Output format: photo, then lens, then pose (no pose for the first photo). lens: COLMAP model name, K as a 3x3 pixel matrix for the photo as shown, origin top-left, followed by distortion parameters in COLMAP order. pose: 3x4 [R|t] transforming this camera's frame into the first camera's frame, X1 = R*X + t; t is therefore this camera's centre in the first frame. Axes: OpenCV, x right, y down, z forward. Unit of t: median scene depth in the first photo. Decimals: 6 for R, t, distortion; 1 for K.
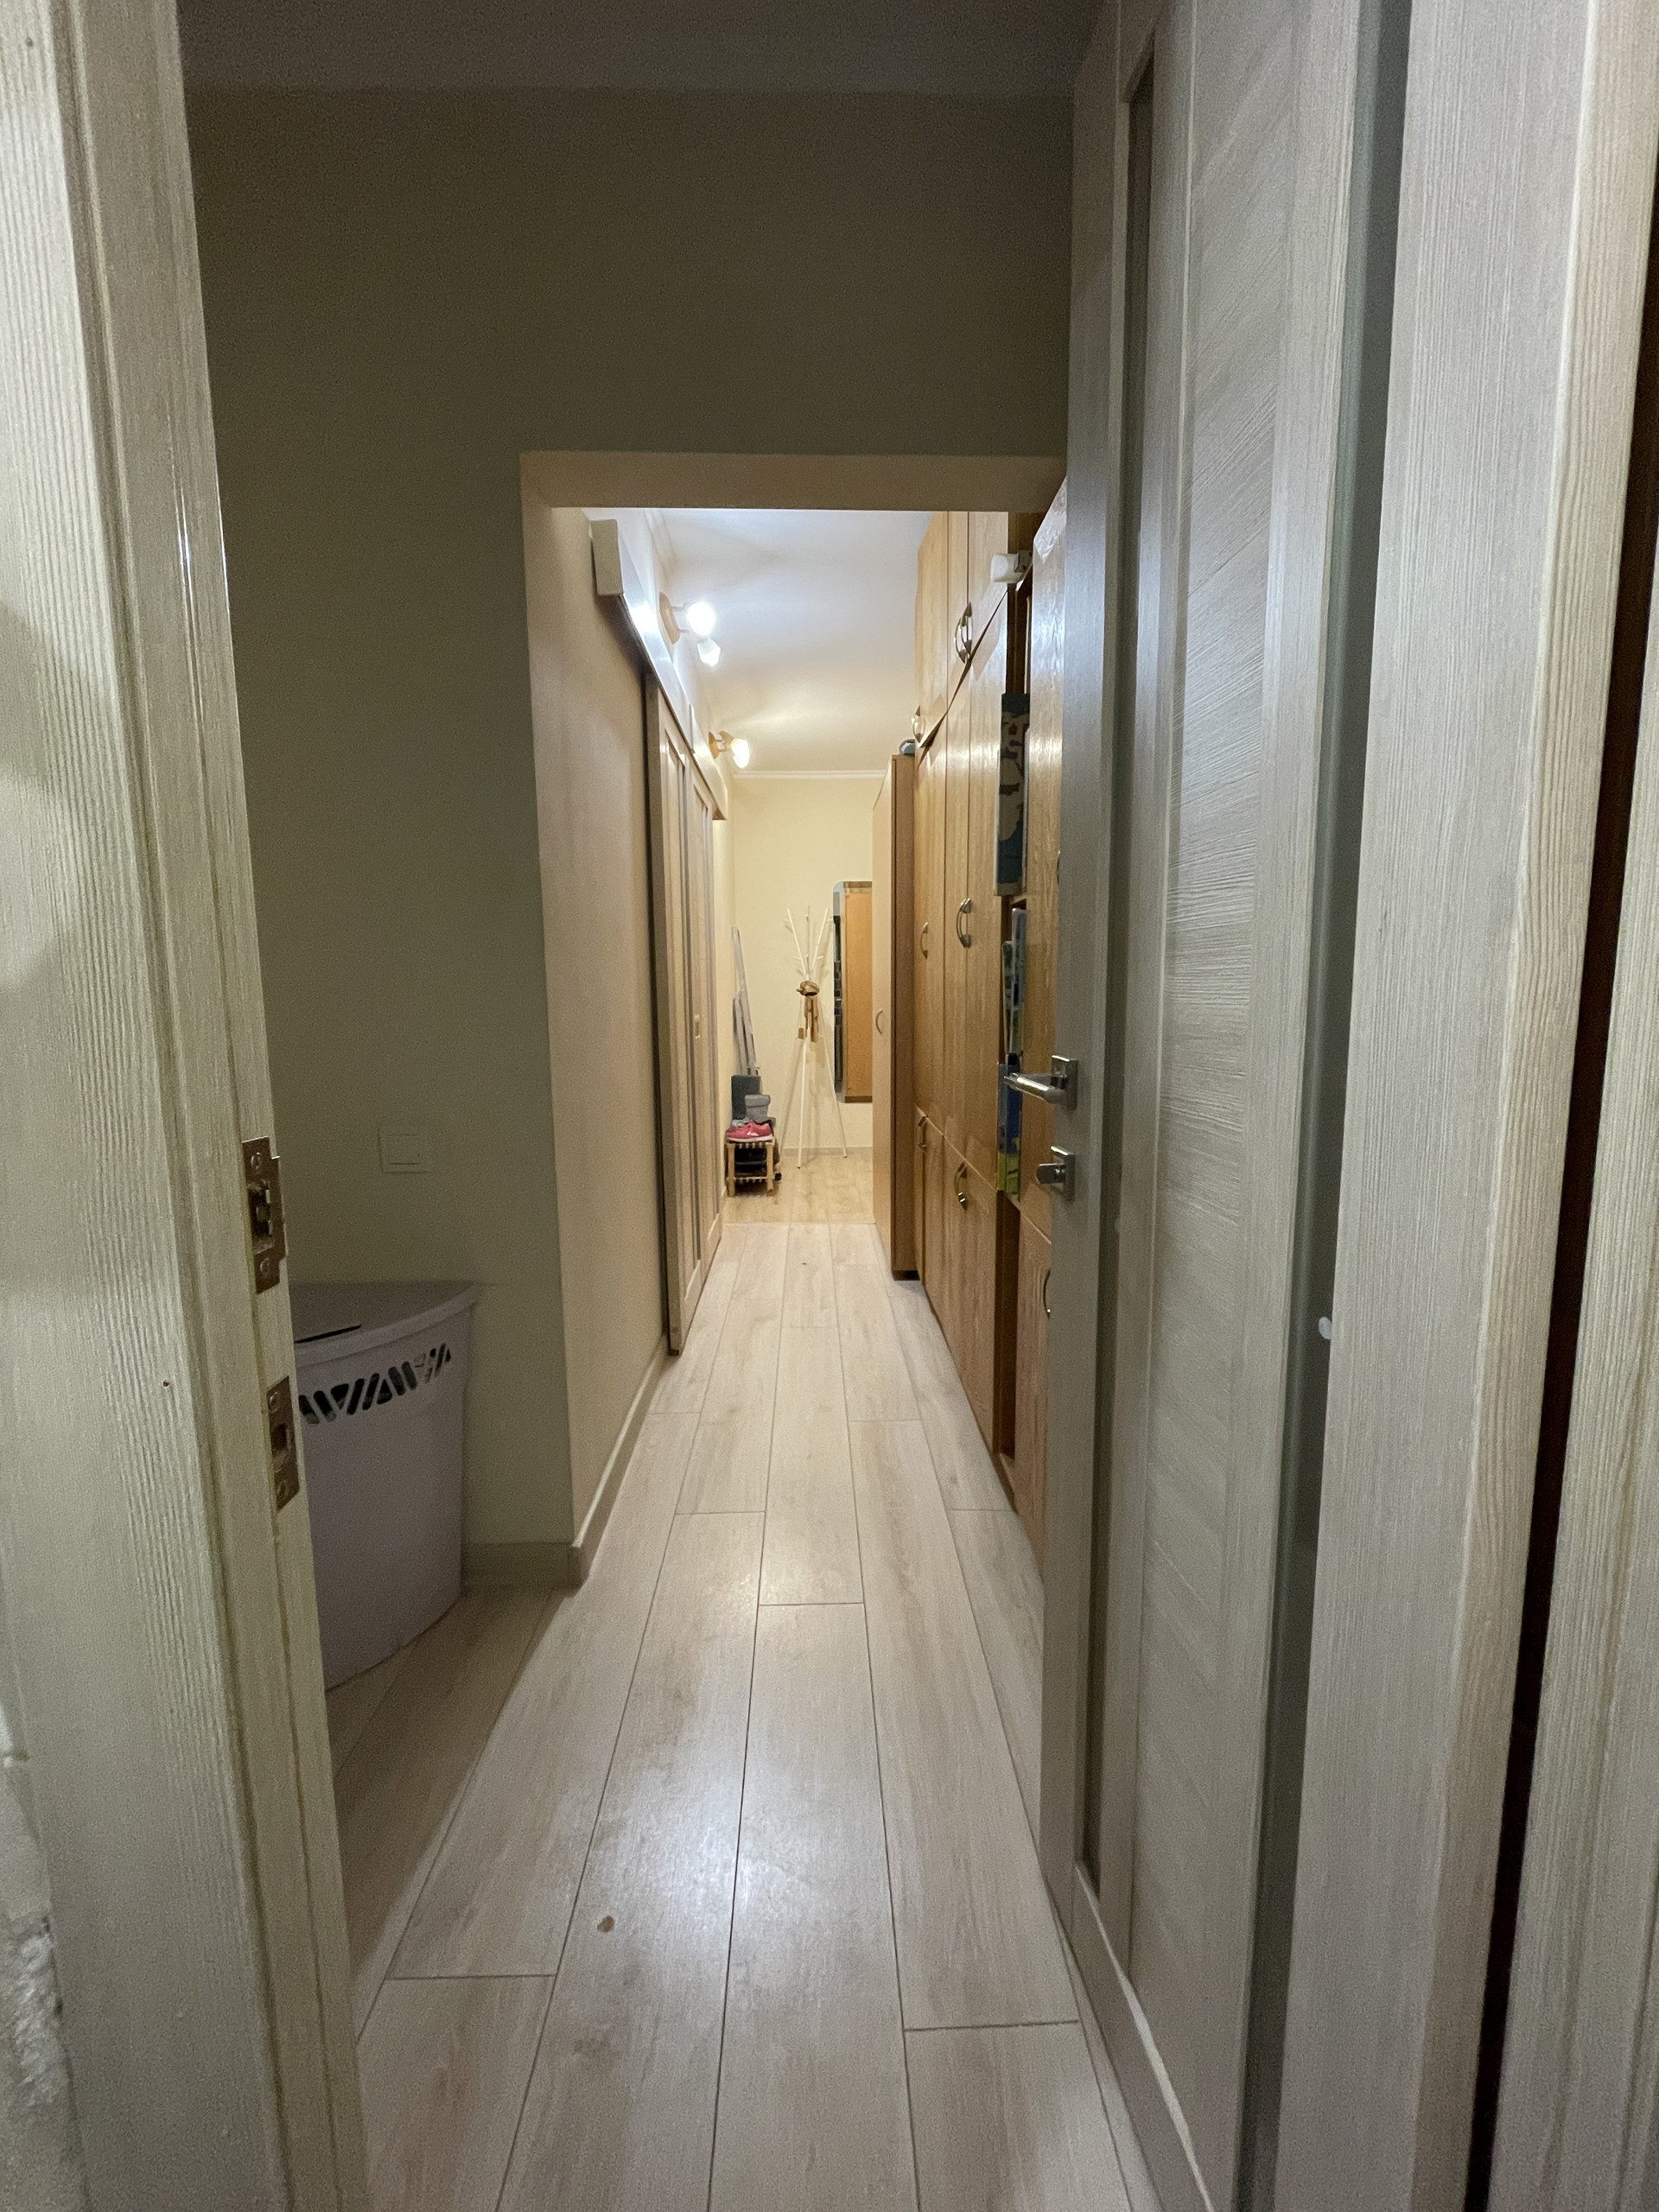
lens RADIAL K [[887.5, 0, 838.0], [0, 887.5, 1106.4], [0, 0, 1]] dist [-0.001592, -0.000383]
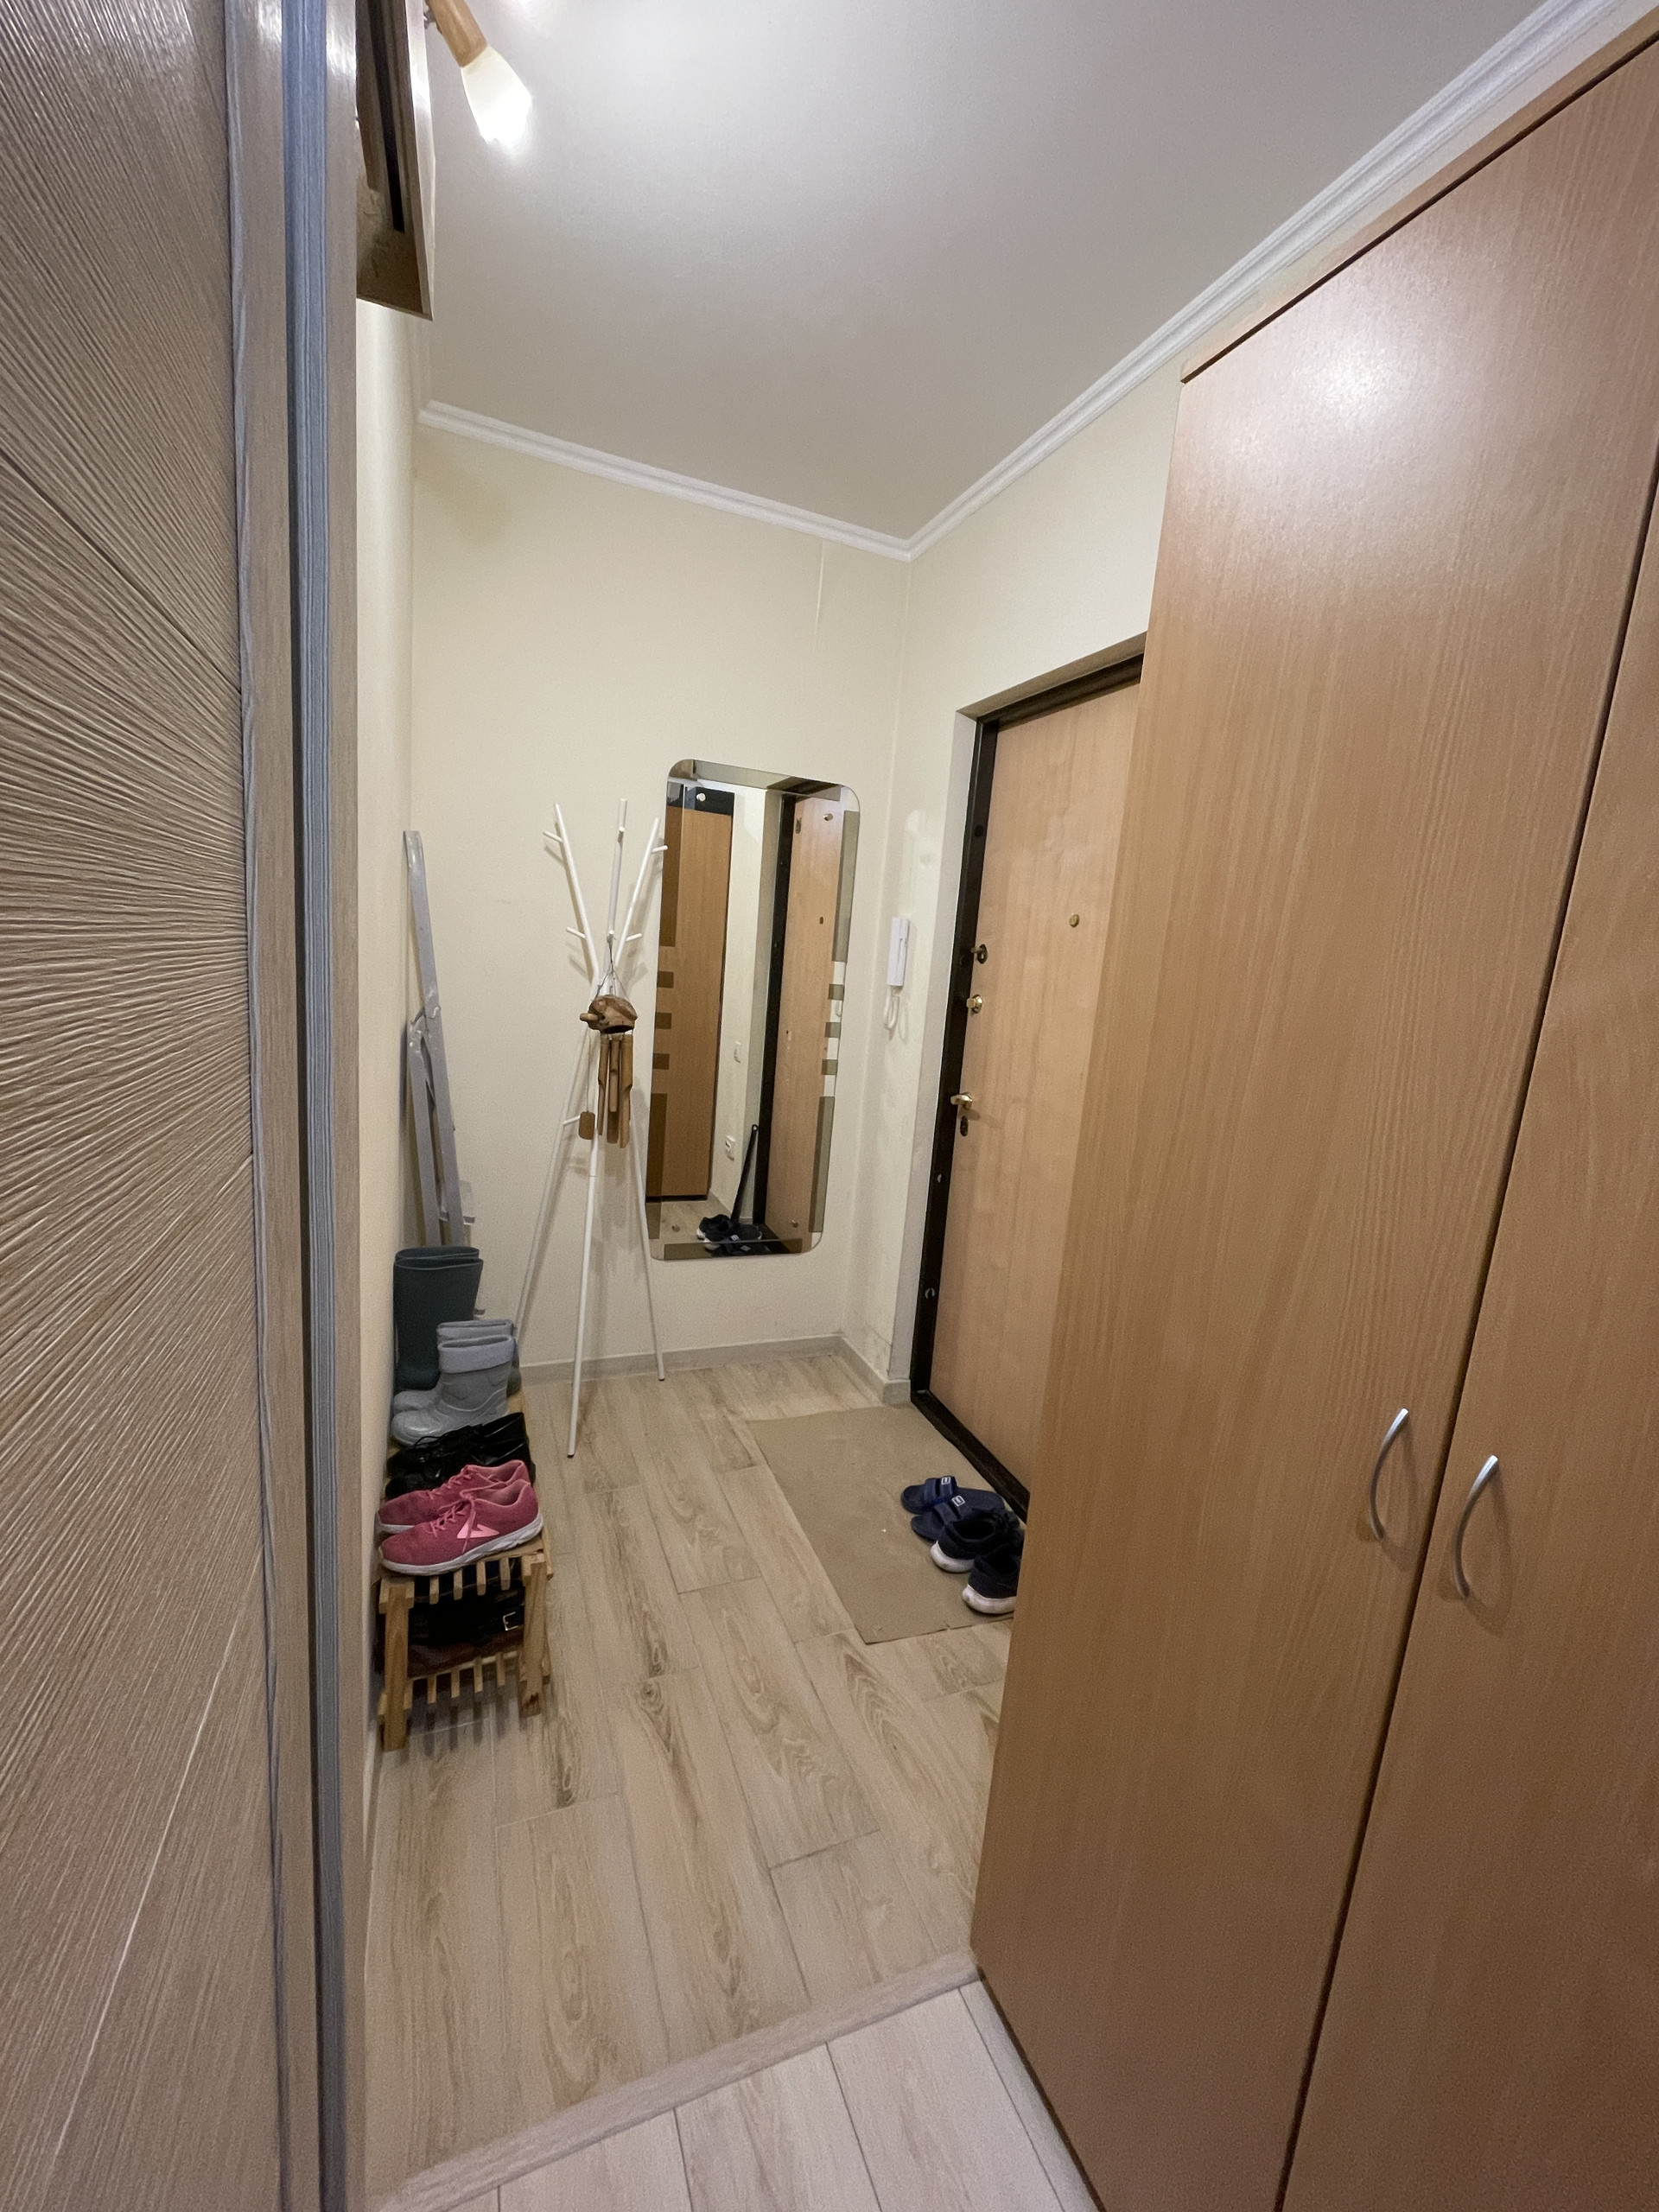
lens RADIAL K [[887.5, 0, 838.0], [0, 887.5, 1106.4], [0, 0, 1]] dist [-0.001592, -0.000383]
pose [[0.931149, 0.031177, 0.363304, -0.084277], [-0.053287, 0.997276, 0.050992, -0.120595], [-0.360725, -0.066841, 0.930274, 0.603048]]
